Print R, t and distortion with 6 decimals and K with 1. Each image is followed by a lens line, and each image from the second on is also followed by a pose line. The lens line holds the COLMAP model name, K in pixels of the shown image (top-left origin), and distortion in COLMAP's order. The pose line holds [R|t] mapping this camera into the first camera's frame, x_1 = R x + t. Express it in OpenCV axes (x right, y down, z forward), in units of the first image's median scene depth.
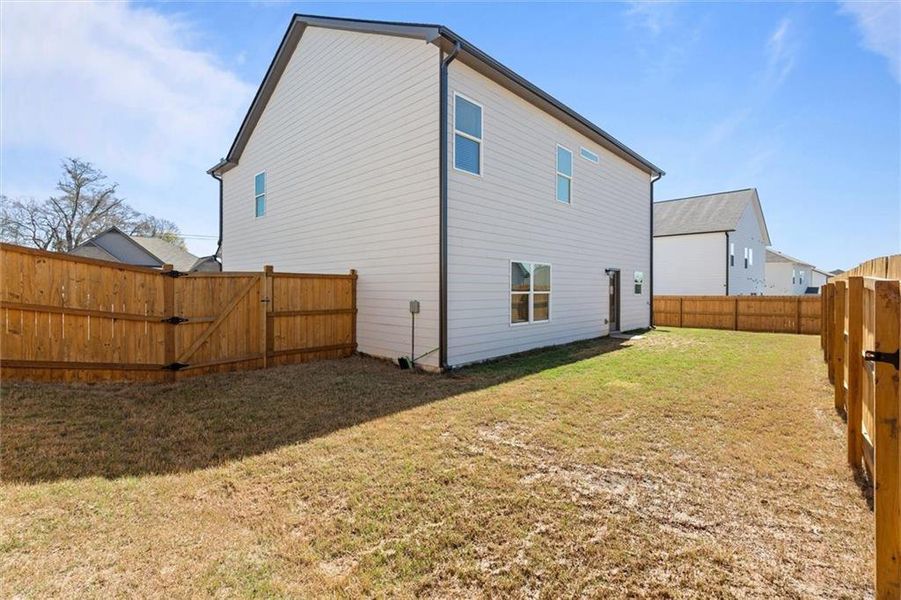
lens RADIAL K [[409.3, 0, 450.1], [0, 409.3, 294.8], [0, 0, 1]] dist [-0.004363, 0.000427]
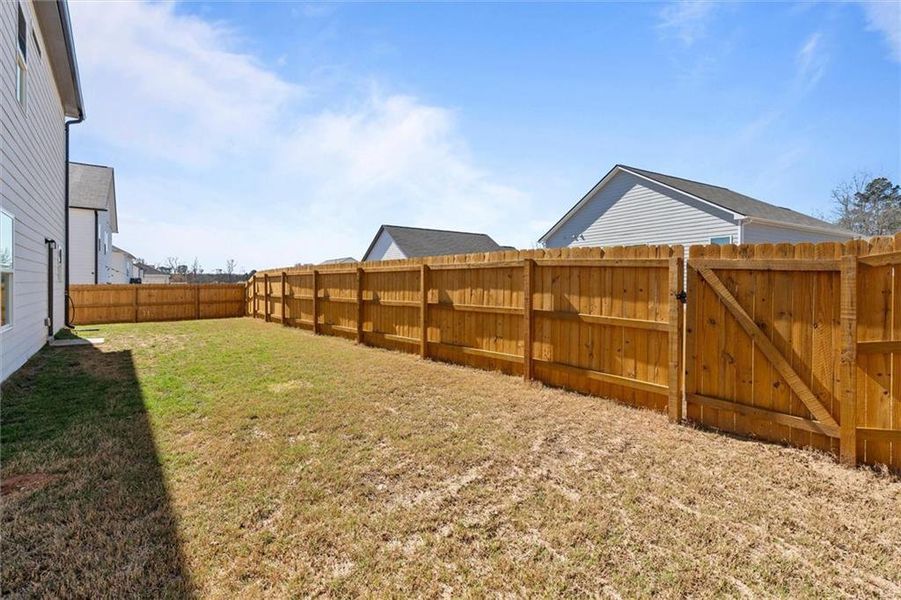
lens RADIAL K [[409.3, 0, 450.6], [0, 409.3, 291.4], [0, 0, 1]] dist [-0.004363, 0.000427]
pose [[0.114441, -0.020686, 0.993215, -0.117967], [0.009759, 0.999758, 0.019698, 0.007655], [-0.993382, 0.007439, 0.114615, 0.215951]]
